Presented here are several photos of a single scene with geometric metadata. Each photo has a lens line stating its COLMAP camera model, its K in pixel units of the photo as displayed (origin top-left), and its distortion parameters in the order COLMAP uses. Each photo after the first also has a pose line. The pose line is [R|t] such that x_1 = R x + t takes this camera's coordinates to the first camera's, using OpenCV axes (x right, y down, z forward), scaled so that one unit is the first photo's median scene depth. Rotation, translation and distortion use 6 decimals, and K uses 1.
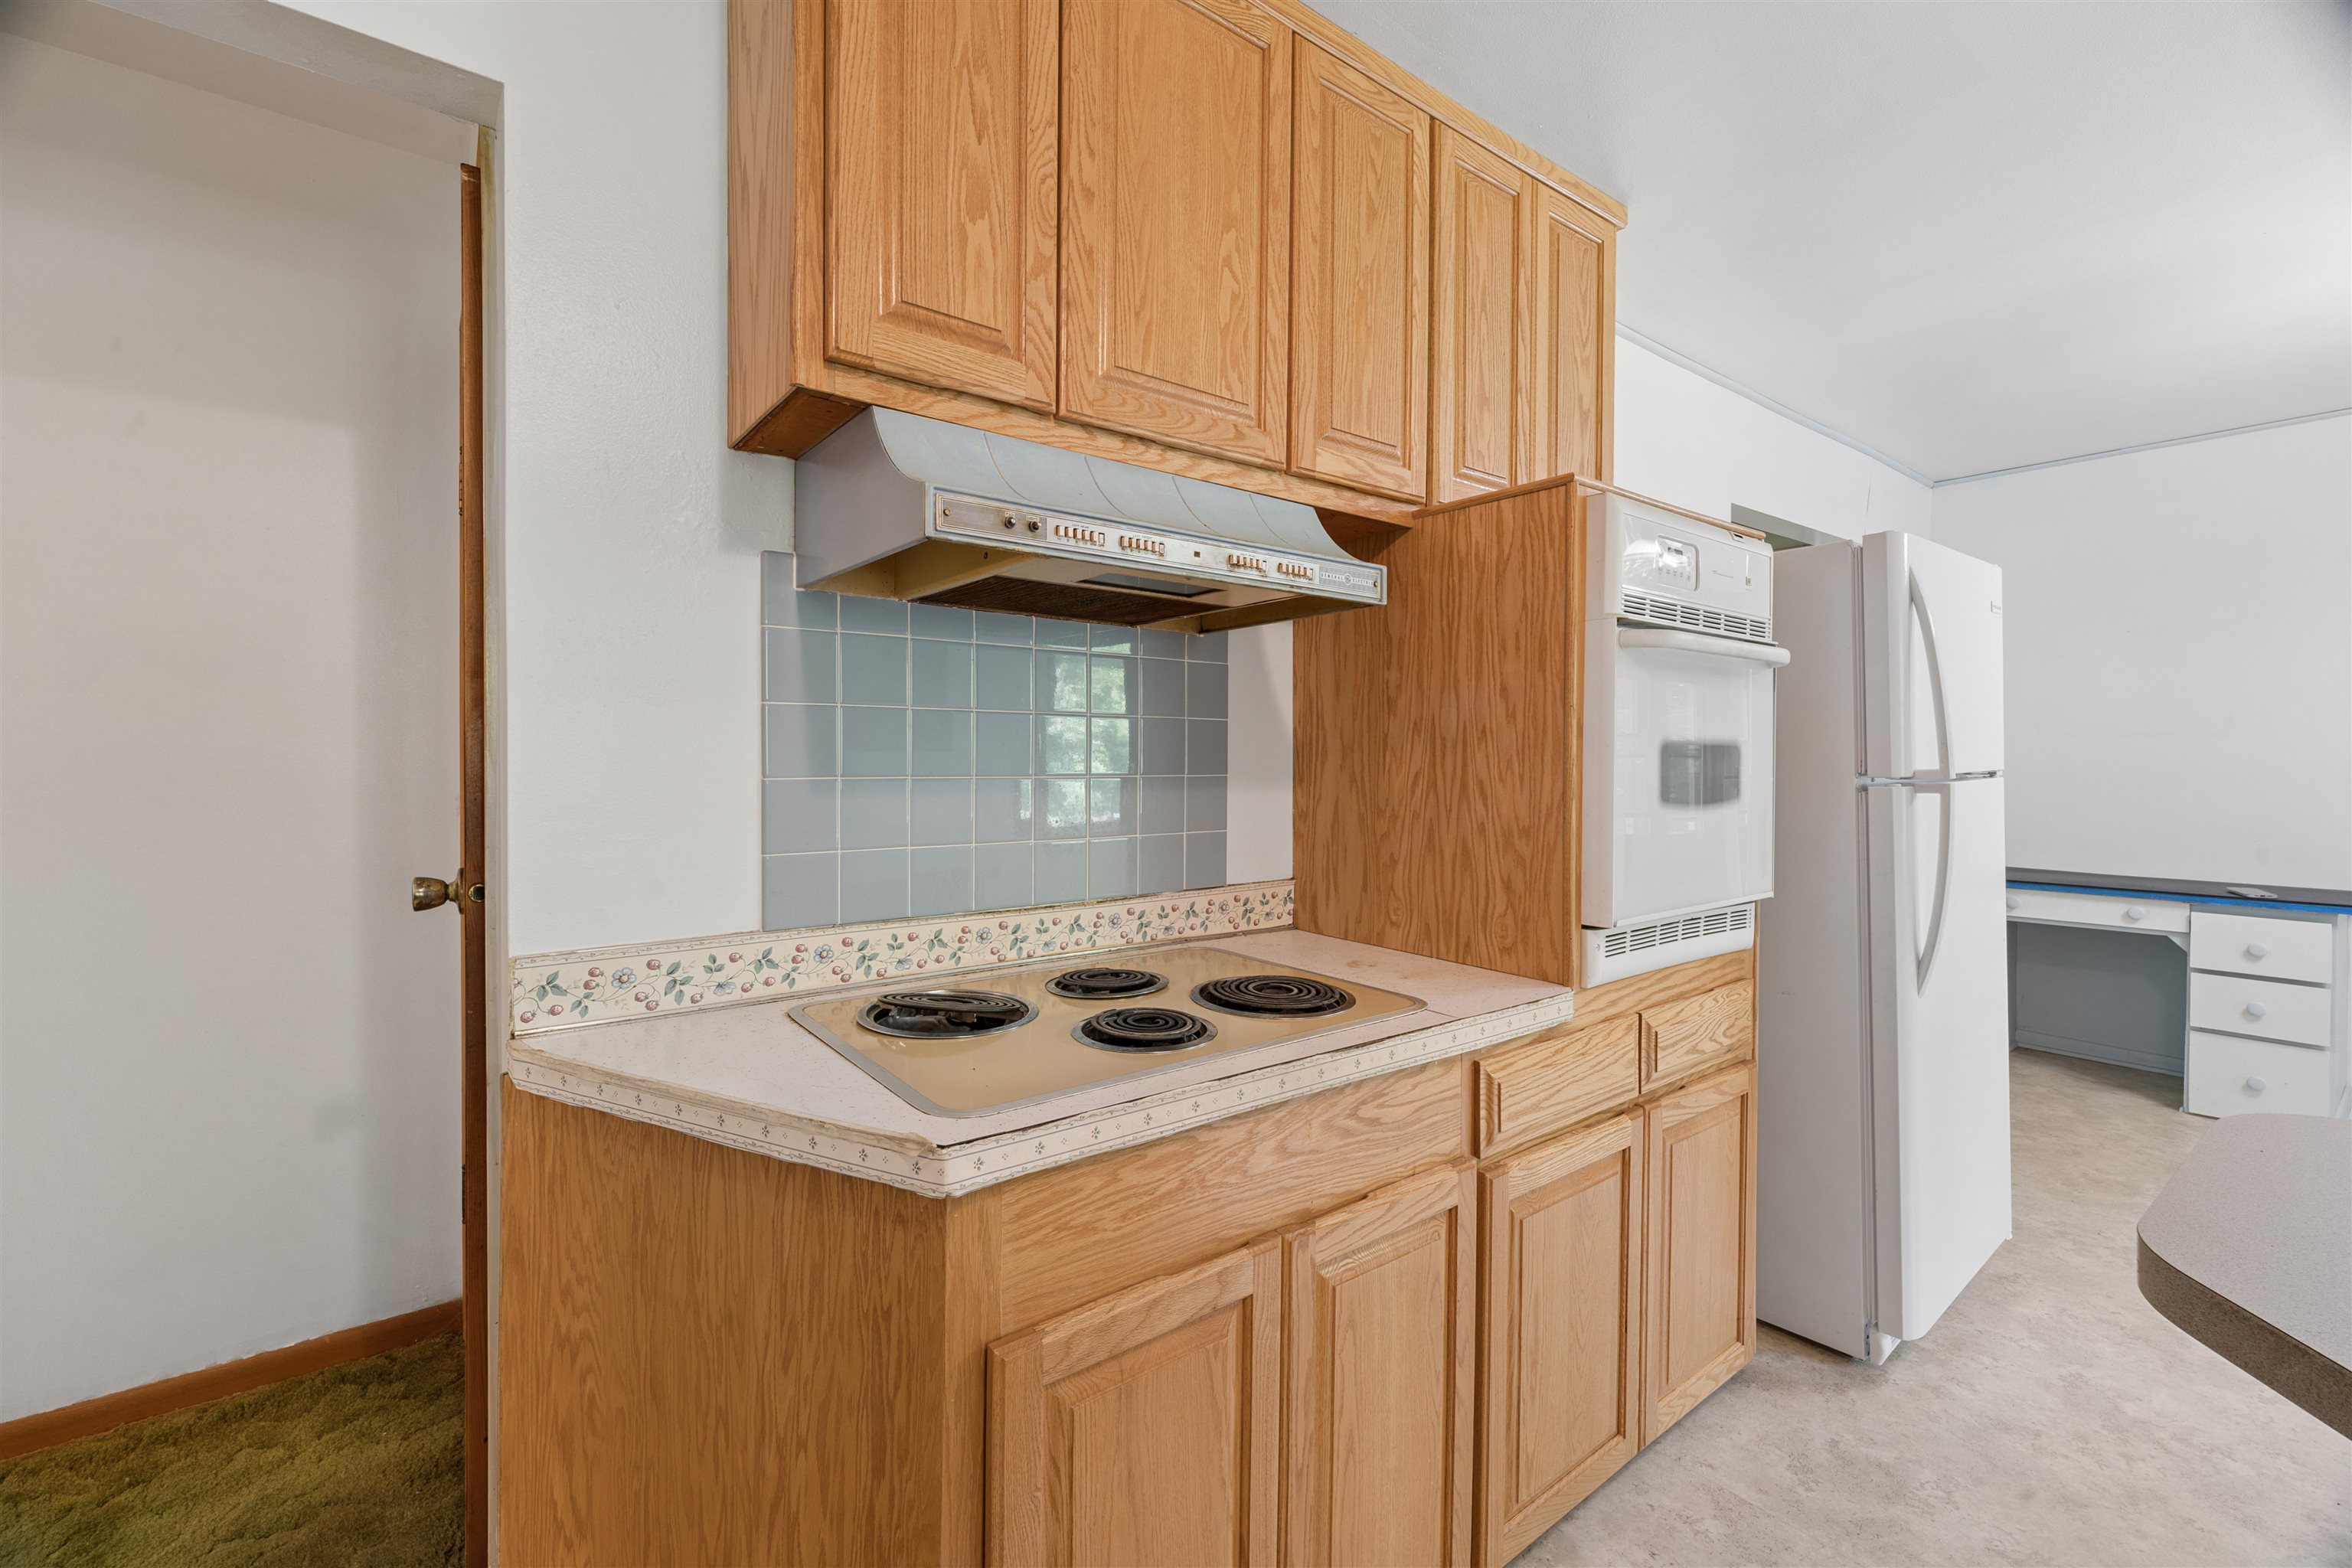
lens RADIAL K [[983.0, 0, 1167.8], [0, 983.0, 822.5], [0, 0, 1]] dist [-0.001362, -0.000278]
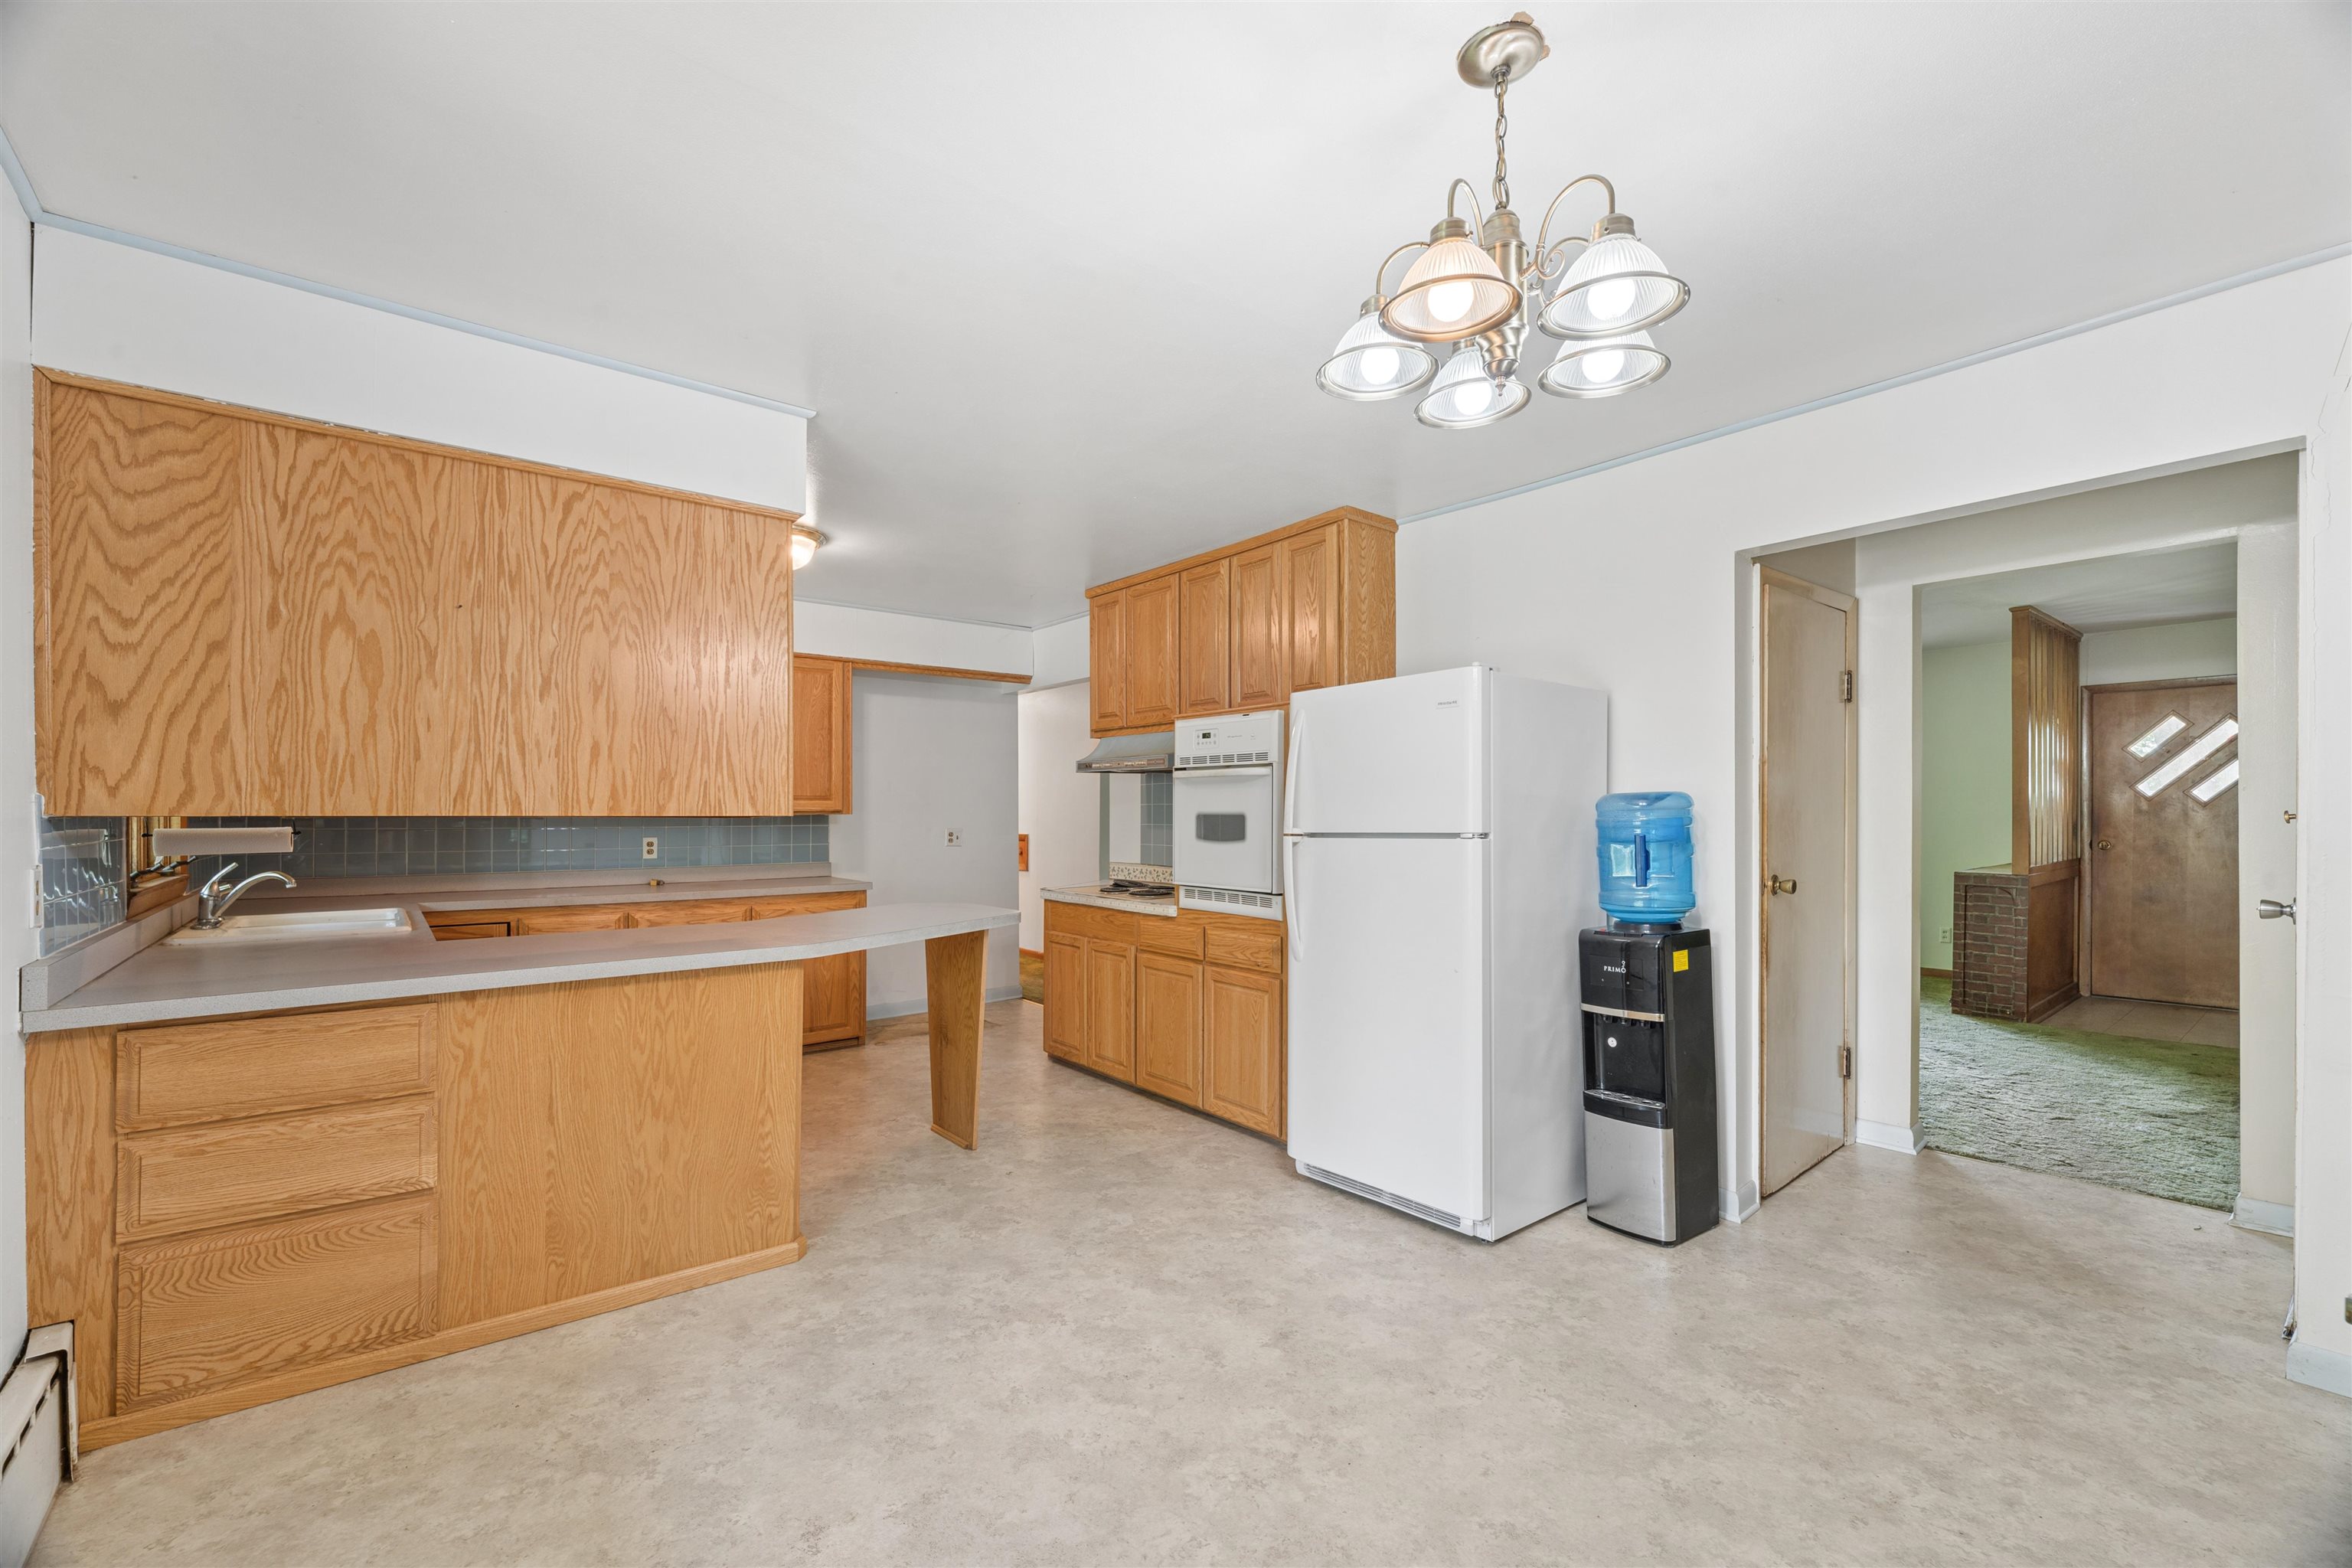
lens RADIAL K [[983.0, 0, 1167.8], [0, 983.0, 822.5], [0, 0, 1]] dist [-0.001362, -0.000278]
pose [[0.022847, 0.001929, -0.999737, 2.800088], [-0.071206, 0.997462, 0.000298, -0.051388], [0.997200, 0.071181, 0.022926, 0.787136]]
